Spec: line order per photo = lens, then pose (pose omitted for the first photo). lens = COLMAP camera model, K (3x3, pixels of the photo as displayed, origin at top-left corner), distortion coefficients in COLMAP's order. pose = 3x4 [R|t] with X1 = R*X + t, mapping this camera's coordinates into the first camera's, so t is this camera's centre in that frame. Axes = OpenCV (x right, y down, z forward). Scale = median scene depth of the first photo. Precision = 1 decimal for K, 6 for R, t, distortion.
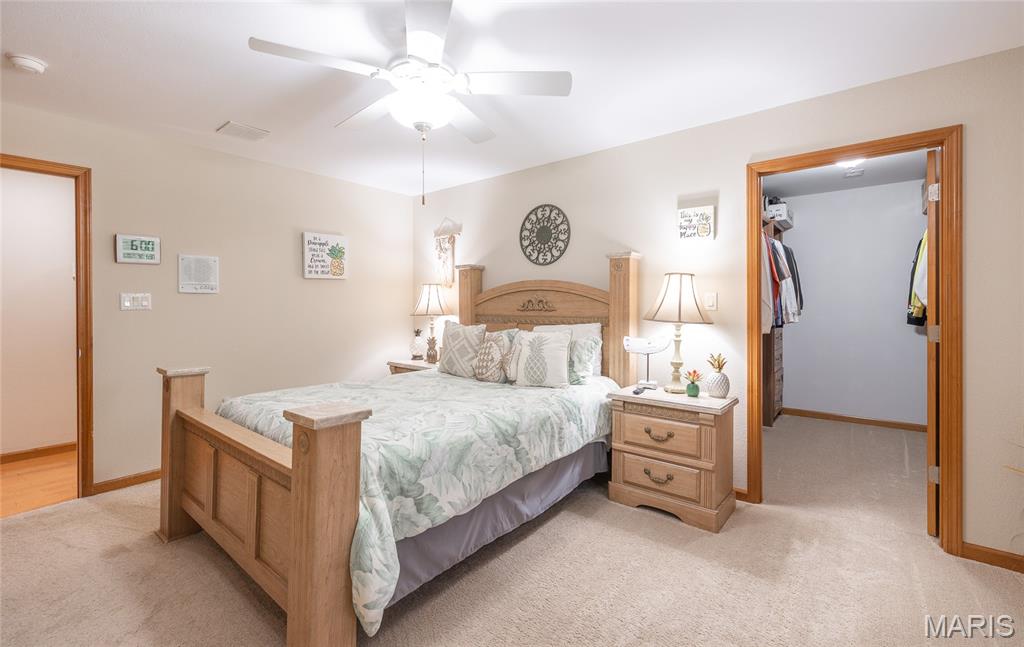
lens RADIAL K [[435.1, 0, 536.0], [0, 435.1, 303.6], [0, 0, 1]] dist [0.001461, -0.000132]
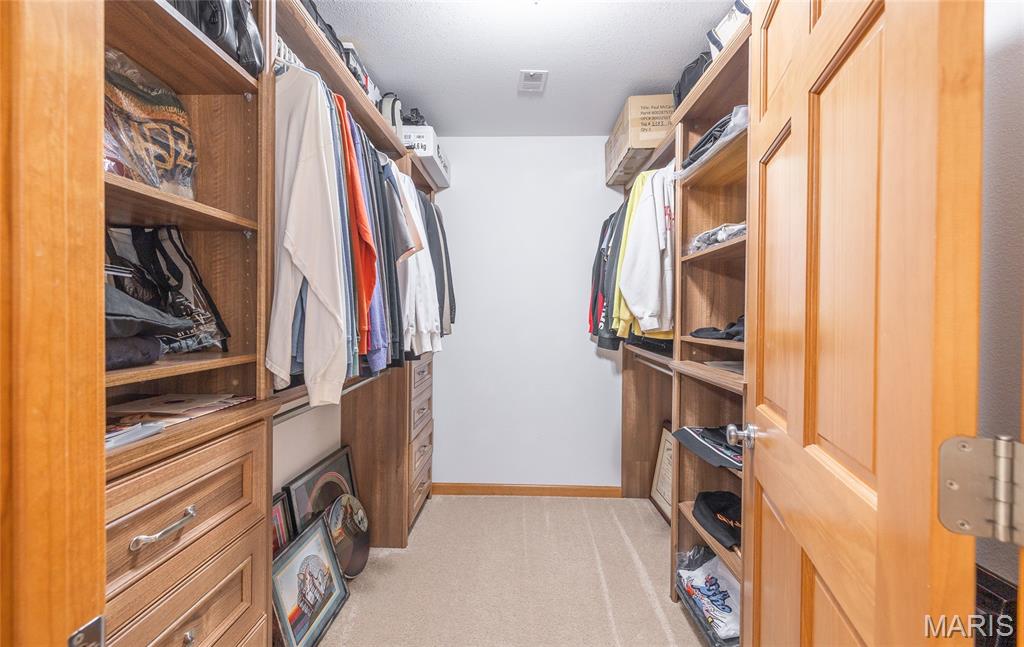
lens RADIAL K [[435.1, 0, 512.0], [0, 435.1, 320.1], [0, 0, 1]] dist [0.001461, -0.000132]
pose [[0.808963, 0.002900, 0.587852, 0.242179], [-0.010130, 0.999908, 0.009007, 0.002921], [-0.587772, -0.013242, 0.808918, 0.361578]]
